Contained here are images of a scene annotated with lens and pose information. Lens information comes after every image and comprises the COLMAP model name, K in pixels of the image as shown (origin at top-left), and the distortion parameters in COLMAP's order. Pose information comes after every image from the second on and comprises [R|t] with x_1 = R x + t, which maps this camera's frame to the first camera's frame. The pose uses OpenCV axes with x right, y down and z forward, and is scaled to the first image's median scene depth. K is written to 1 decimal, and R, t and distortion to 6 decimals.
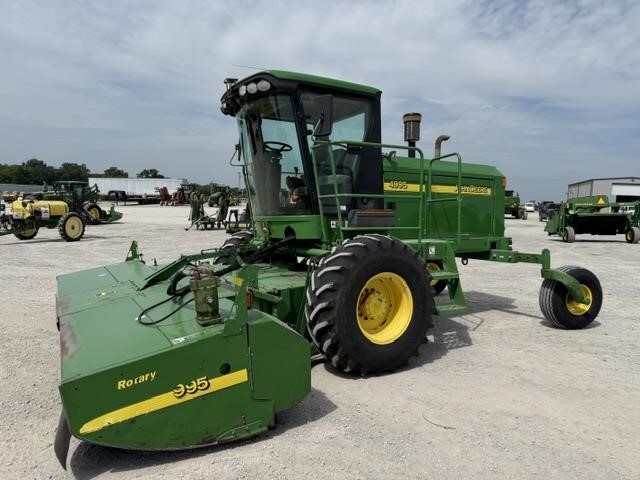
lens RADIAL K [[457.0, 0, 319.5], [0, 457.0, 232.7], [0, 0, 1]] dist [0.024087, -0.032514]
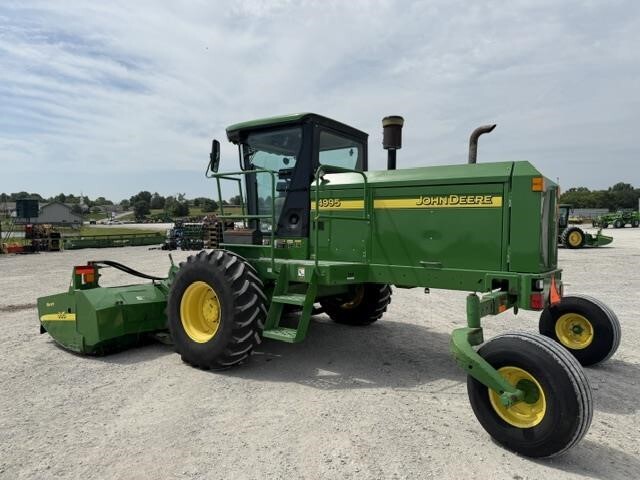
lens RADIAL K [[457.0, 0, 316.5], [0, 457.0, 239.1], [0, 0, 1]] dist [0.024087, -0.032514]
pose [[0.395509, 0.015132, -0.918338, 0.291485], [-0.050572, 0.998706, -0.005324, -0.006867], [0.917069, 0.048547, 0.395762, 0.172453]]
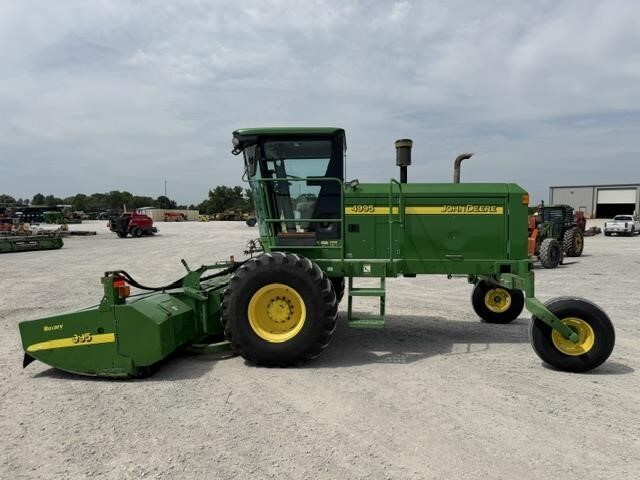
lens RADIAL K [[457.0, 0, 320.7], [0, 457.0, 237.2], [0, 0, 1]] dist [0.024087, -0.032514]
pose [[0.820746, -0.002078, -0.571289, 0.202559], [-0.018641, 0.999363, -0.030416, -0.000390], [0.570989, 0.035613, 0.820185, 0.013145]]
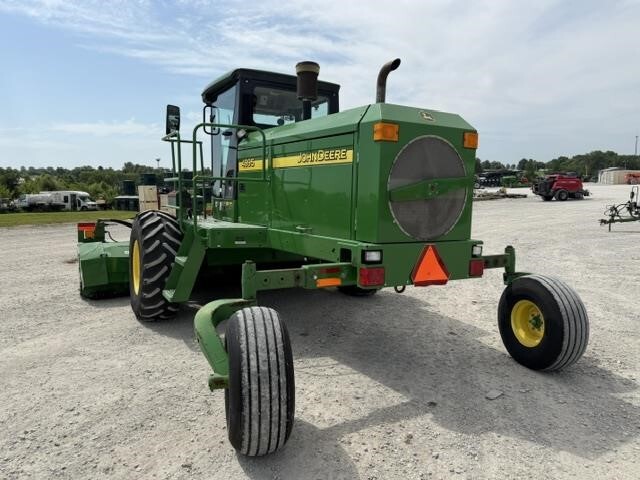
lens RADIAL K [[457.0, 0, 319.8], [0, 457.0, 237.2], [0, 0, 1]] dist [0.024087, -0.032514]
pose [[-0.009263, 0.087519, -0.996120, 0.308366], [-0.055043, 0.994608, 0.087898, -0.013438], [0.998441, 0.055643, -0.004396, 0.327525]]
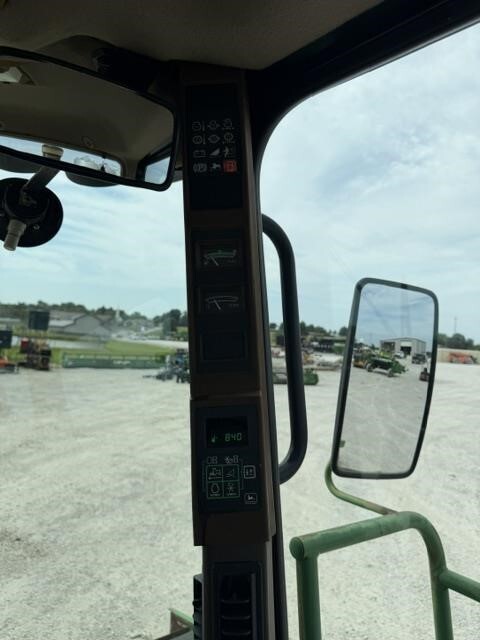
lens RADIAL K [[457.0, 0, 235.7], [0, 457.0, 320.0], [0, 0, 1]] dist [0.024087, -0.032514]
pose [[0.179484, -0.052211, -0.982374, -0.014845], [-0.142215, 0.986724, -0.078425, -0.059496], [0.973427, 0.153785, 0.169676, 0.301623]]
